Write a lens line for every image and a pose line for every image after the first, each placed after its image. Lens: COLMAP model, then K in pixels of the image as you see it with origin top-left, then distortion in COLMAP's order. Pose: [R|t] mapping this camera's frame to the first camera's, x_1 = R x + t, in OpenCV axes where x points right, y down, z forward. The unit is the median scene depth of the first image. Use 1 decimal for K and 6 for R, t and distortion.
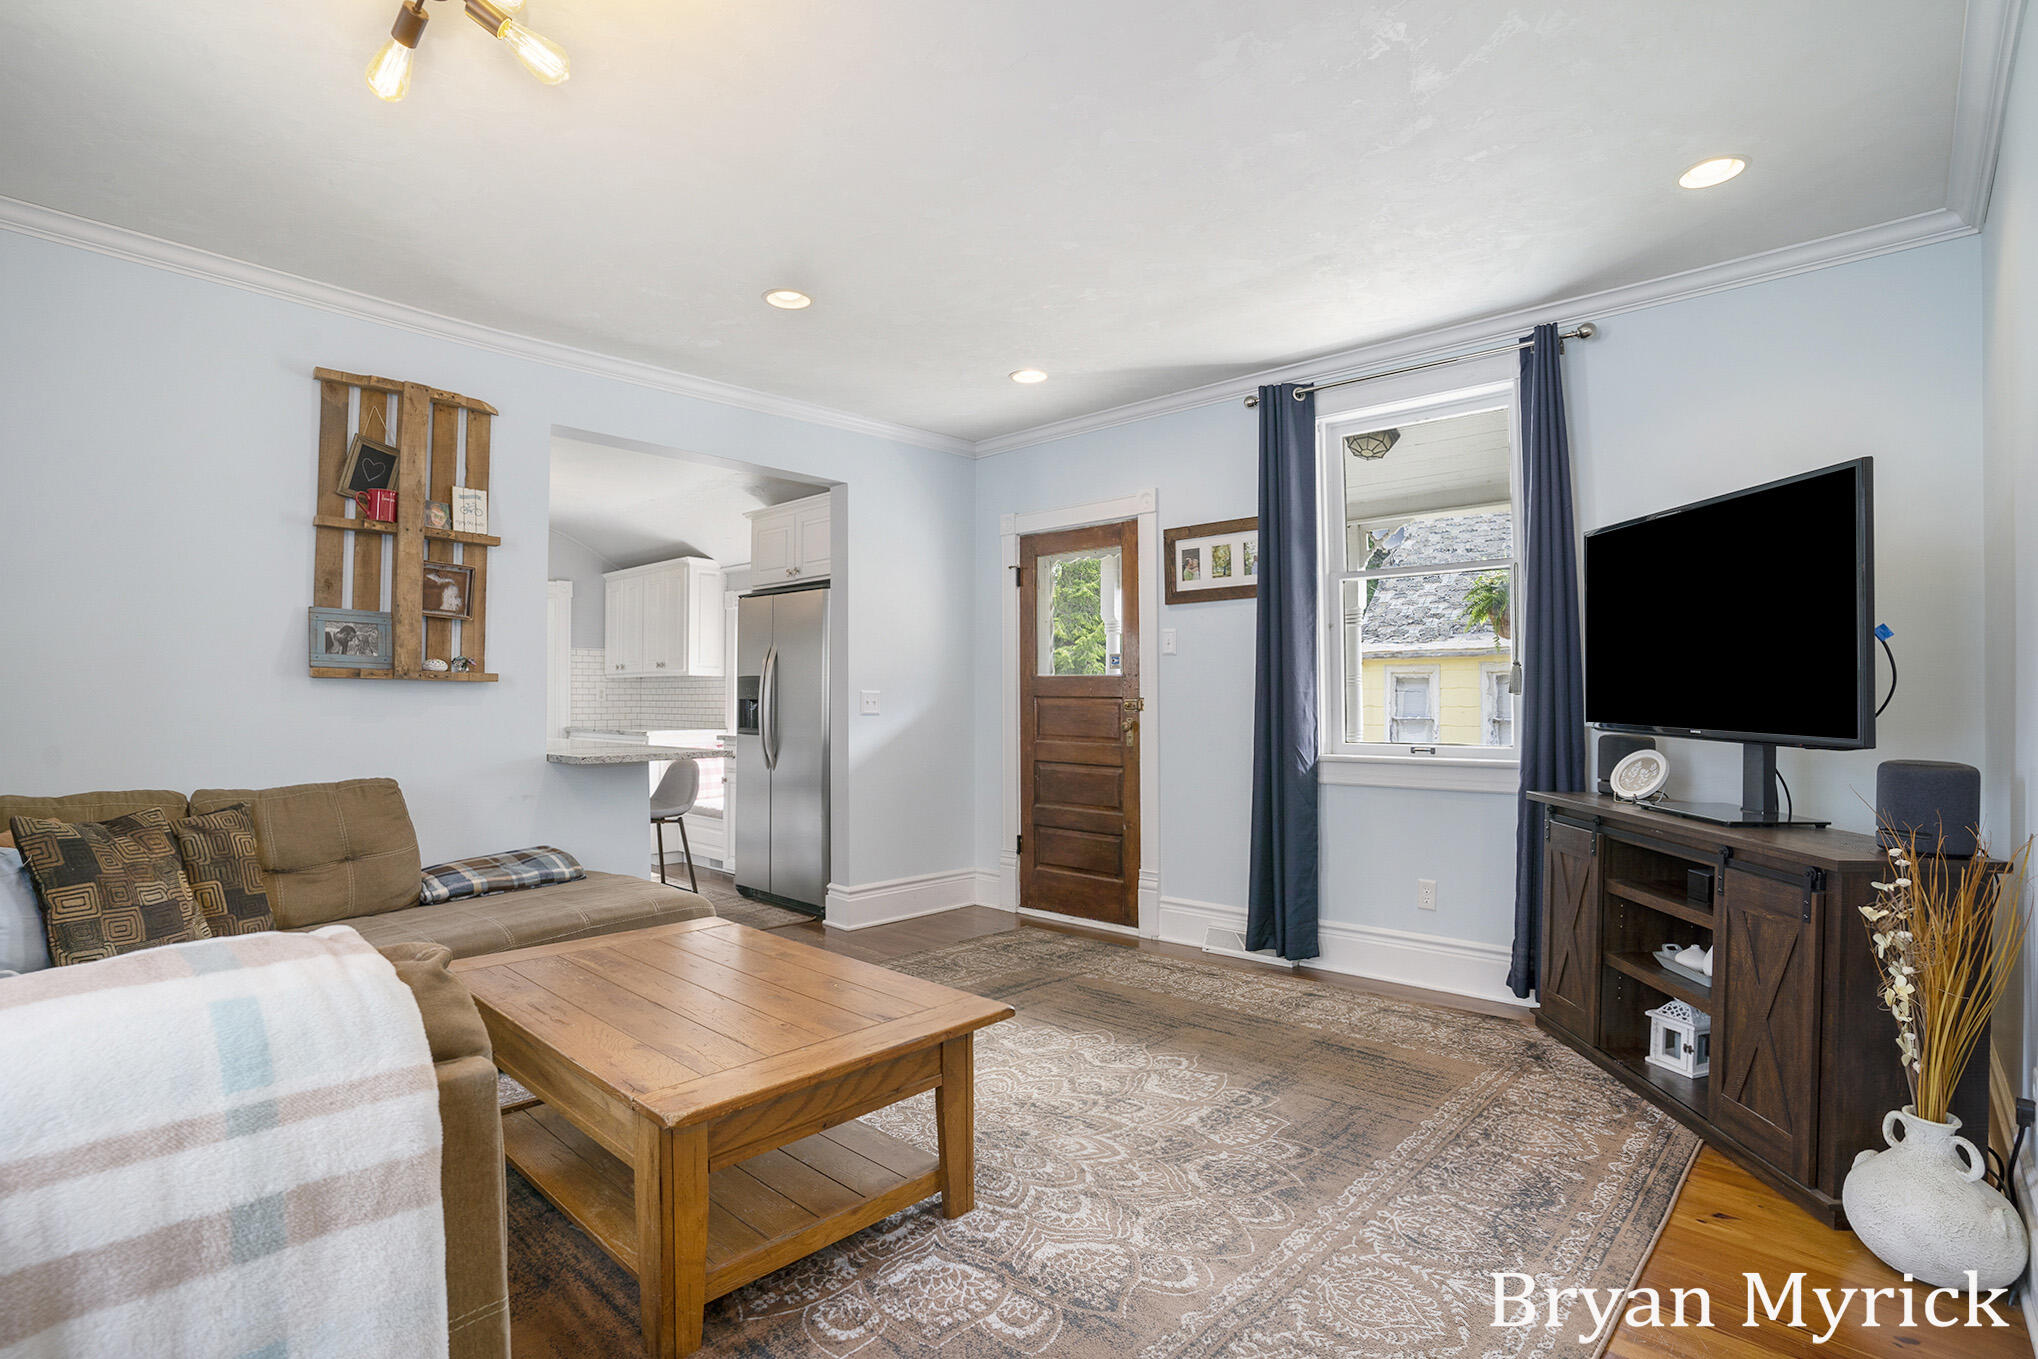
lens RADIAL K [[994.5, 0, 1028.8], [0, 994.5, 678.7], [0, 0, 1]] dist [-0.038439, 0.001522]
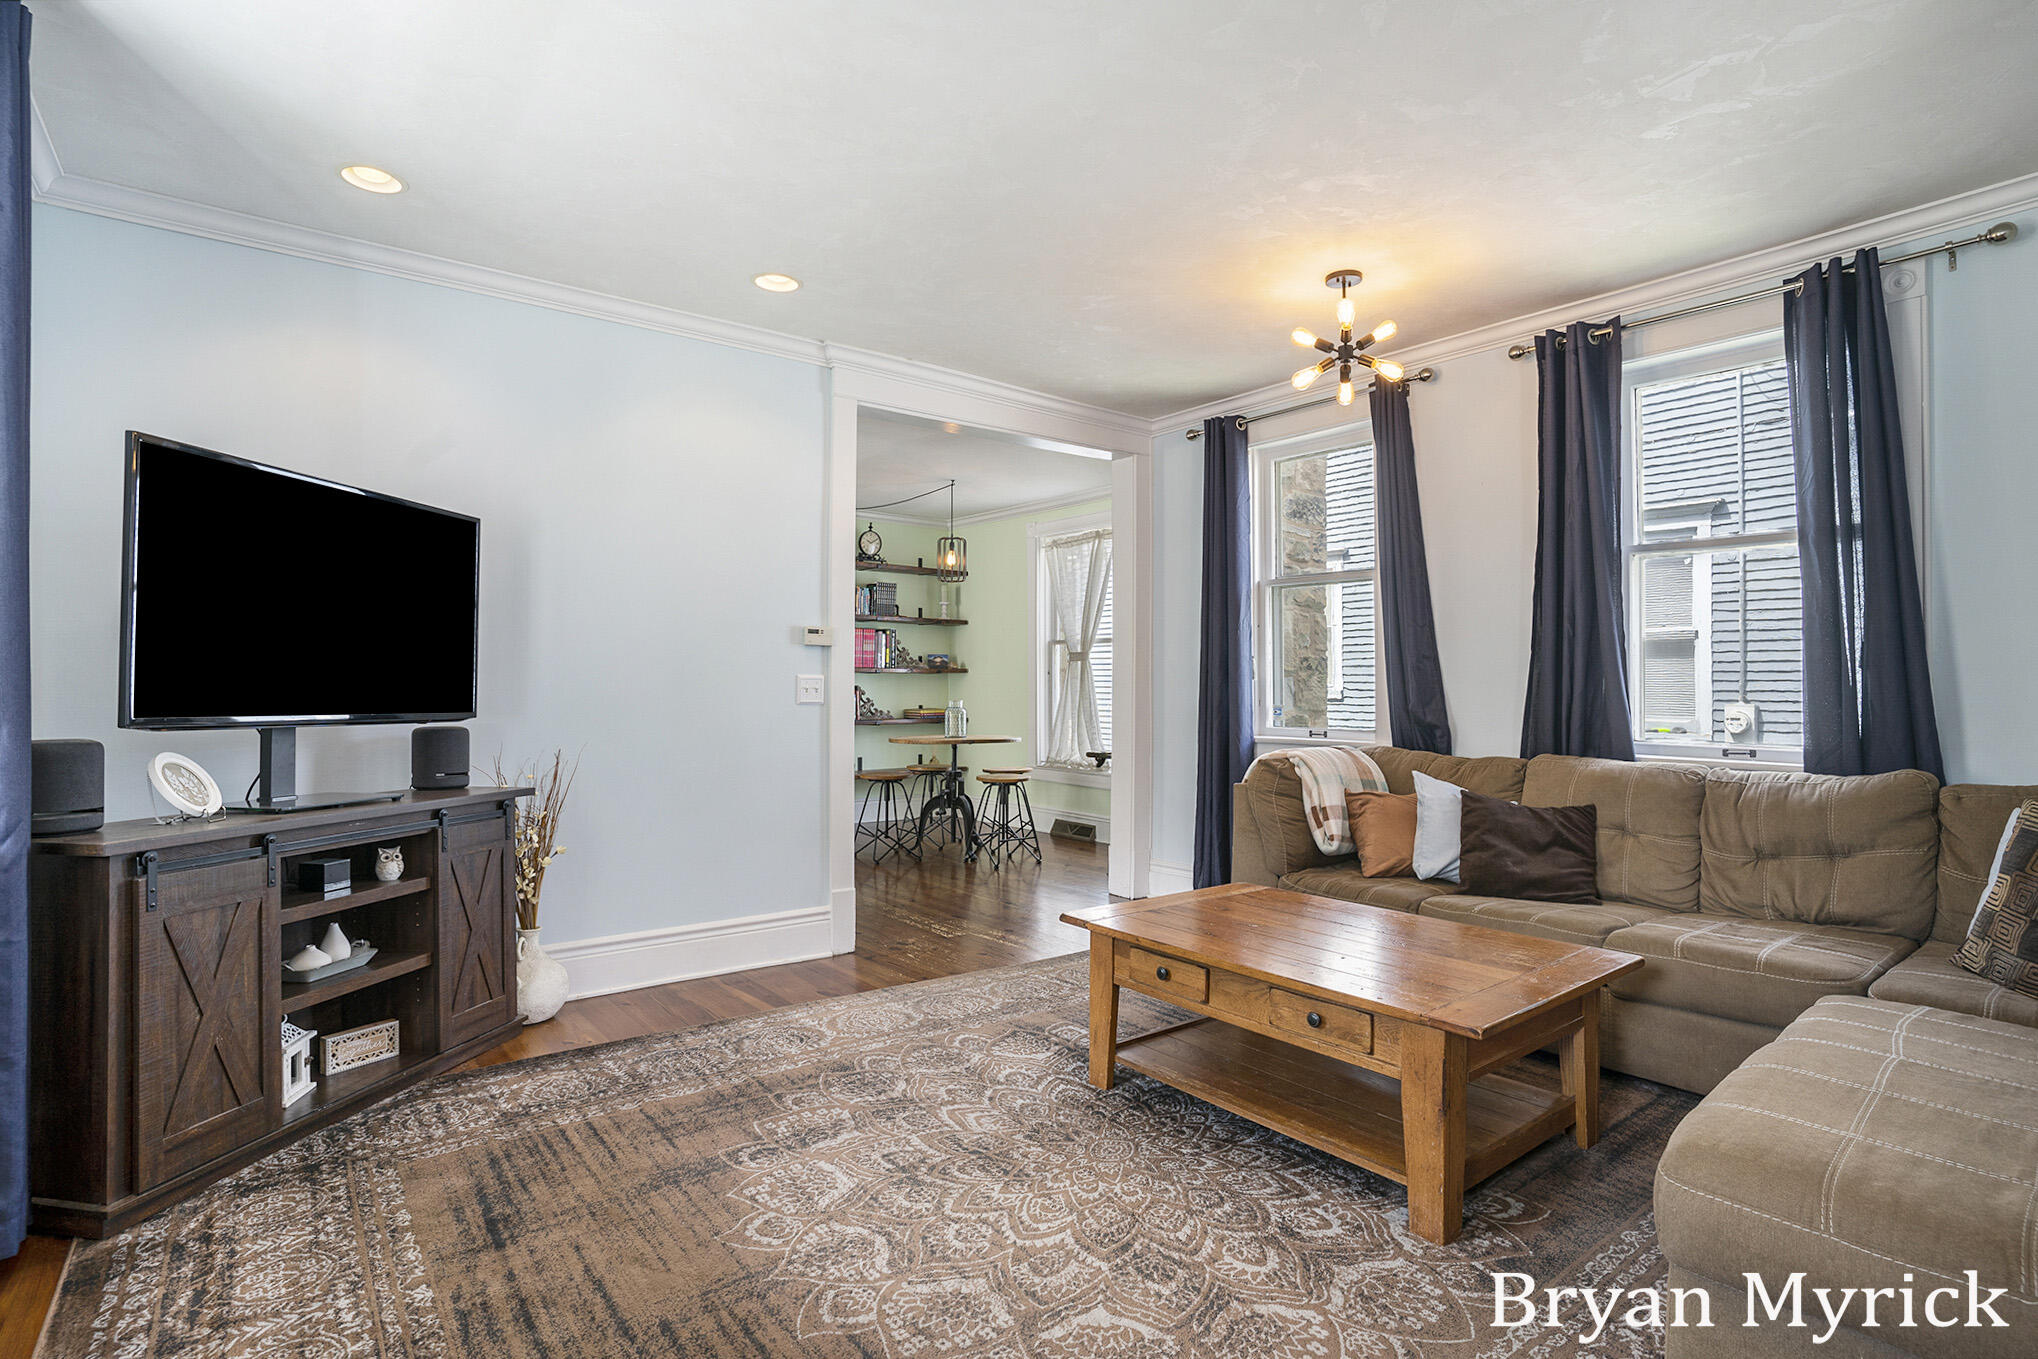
lens RADIAL K [[1023.7, 0, 1000.1], [0, 1023.7, 673.7], [0, 0, 1]] dist [-0.056144, 0.014202]
pose [[-0.982757, 0.003026, 0.184874, -0.109606], [-0.002420, 0.999570, -0.029225, 0.028710], [-0.184883, -0.029169, -0.982328, 1.365886]]
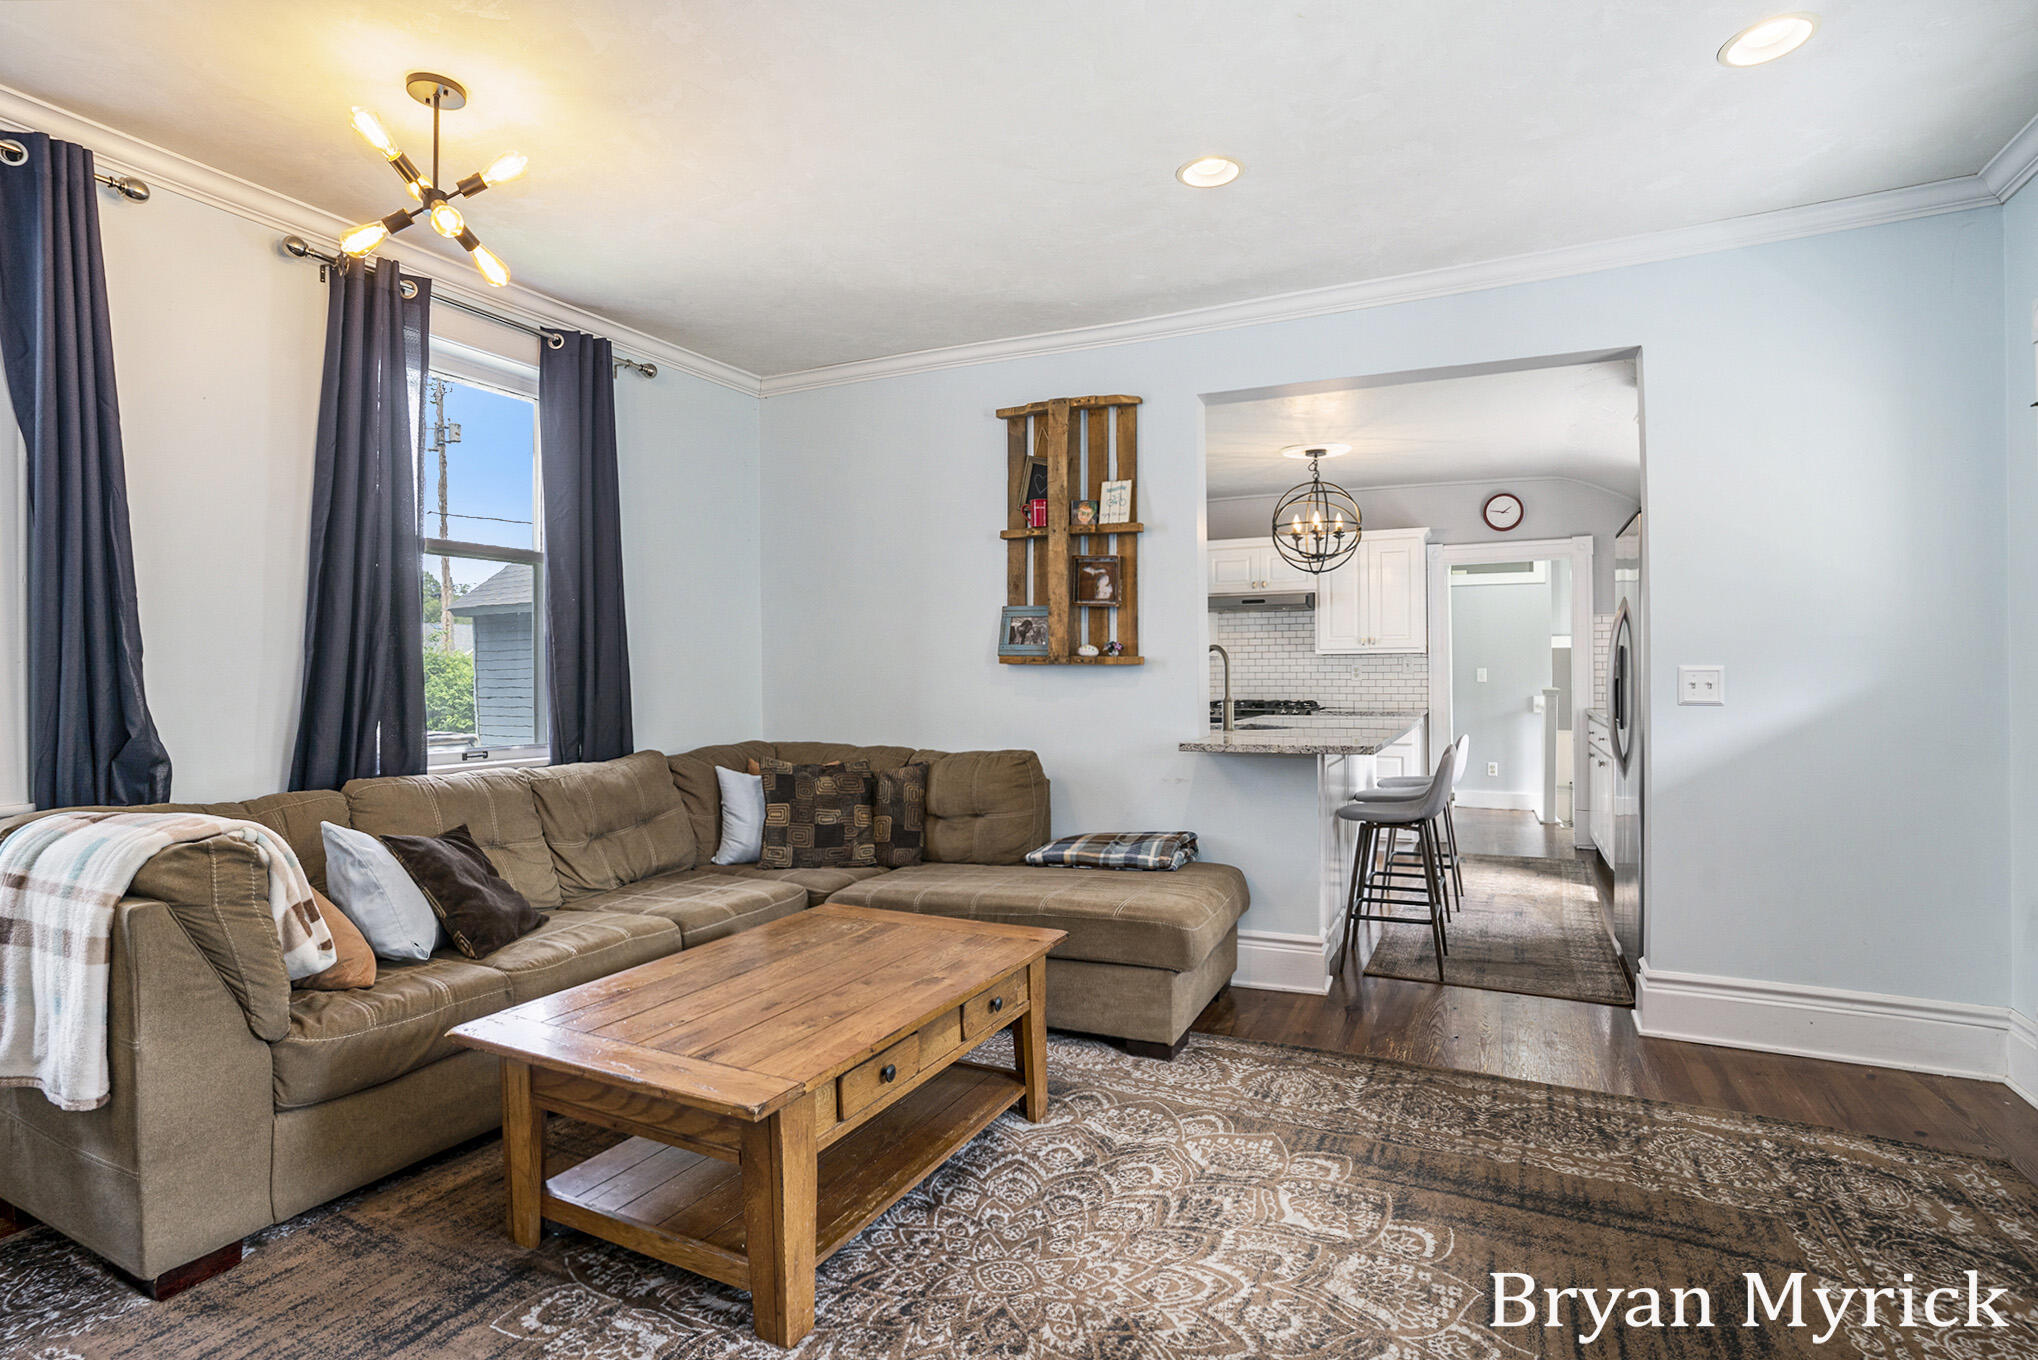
lens RADIAL K [[1023.7, 0, 987.9], [0, 1023.7, 678.1], [0, 0, 1]] dist [-0.056144, 0.014202]
pose [[0.275469, 0.000310, -0.961310, 0.436601], [0.024243, 0.999680, 0.007270, 0.005293], [0.961004, -0.025308, 0.275373, 0.556261]]
